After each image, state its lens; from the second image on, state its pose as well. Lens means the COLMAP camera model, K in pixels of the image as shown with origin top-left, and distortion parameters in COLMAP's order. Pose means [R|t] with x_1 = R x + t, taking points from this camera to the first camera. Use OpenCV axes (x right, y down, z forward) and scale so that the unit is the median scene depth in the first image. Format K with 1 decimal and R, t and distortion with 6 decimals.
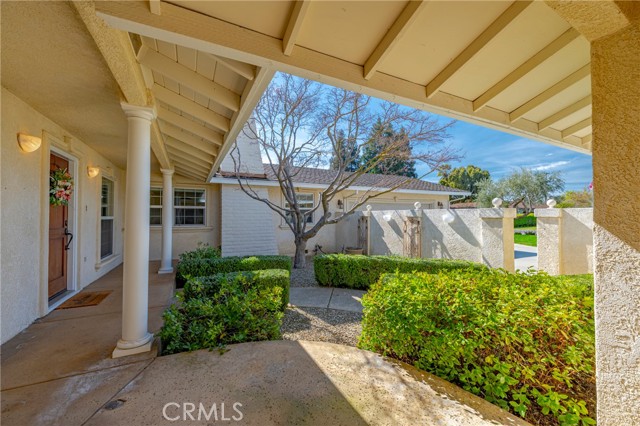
lens RADIAL K [[252.8, 0, 320.0], [0, 252.8, 213.0], [0, 0, 1]] dist [0.001285, 0.000212]
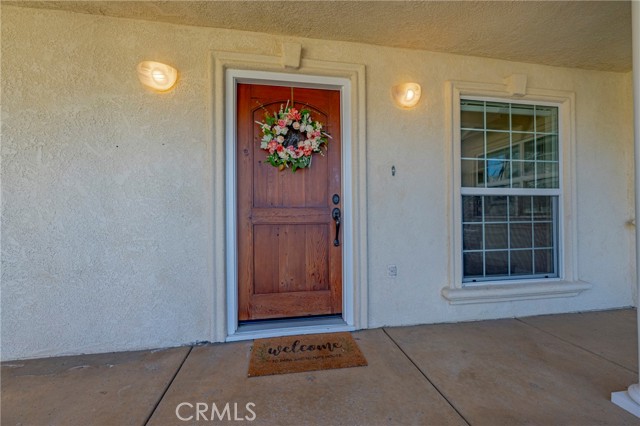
lens RADIAL K [[252.8, 0, 320.0], [0, 252.8, 213.0], [0, 0, 1]] dist [0.001285, 0.000212]
pose [[-0.305391, -0.005333, -0.952212, -0.314424], [0.016284, 0.999809, -0.010822, 0.054360], [0.952088, -0.018811, -0.305246, 0.788474]]
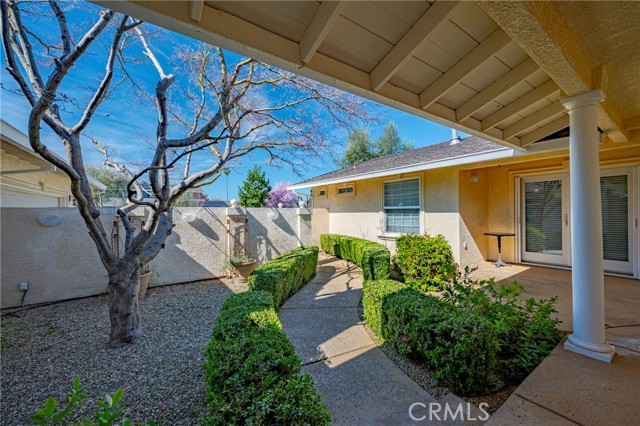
lens RADIAL K [[252.8, 0, 320.0], [0, 252.8, 213.0], [0, 0, 1]] dist [0.001285, 0.000212]
pose [[-0.131967, -0.000189, 0.991254, -0.654799], [-0.002323, 0.999997, -0.000119, 0.008050], [-0.991251, -0.002319, -0.131967, 0.899703]]
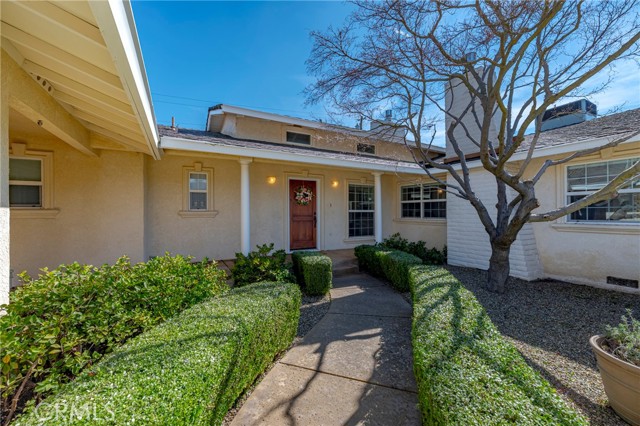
lens RADIAL K [[252.8, 0, 320.0], [0, 252.8, 213.0], [0, 0, 1]] dist [0.001285, 0.000212]
pose [[0.035974, 0.001684, -0.999351, 0.639917], [0.013133, 0.999911, 0.002157, 0.023741], [0.999266, -0.013202, 0.035948, 0.669744]]
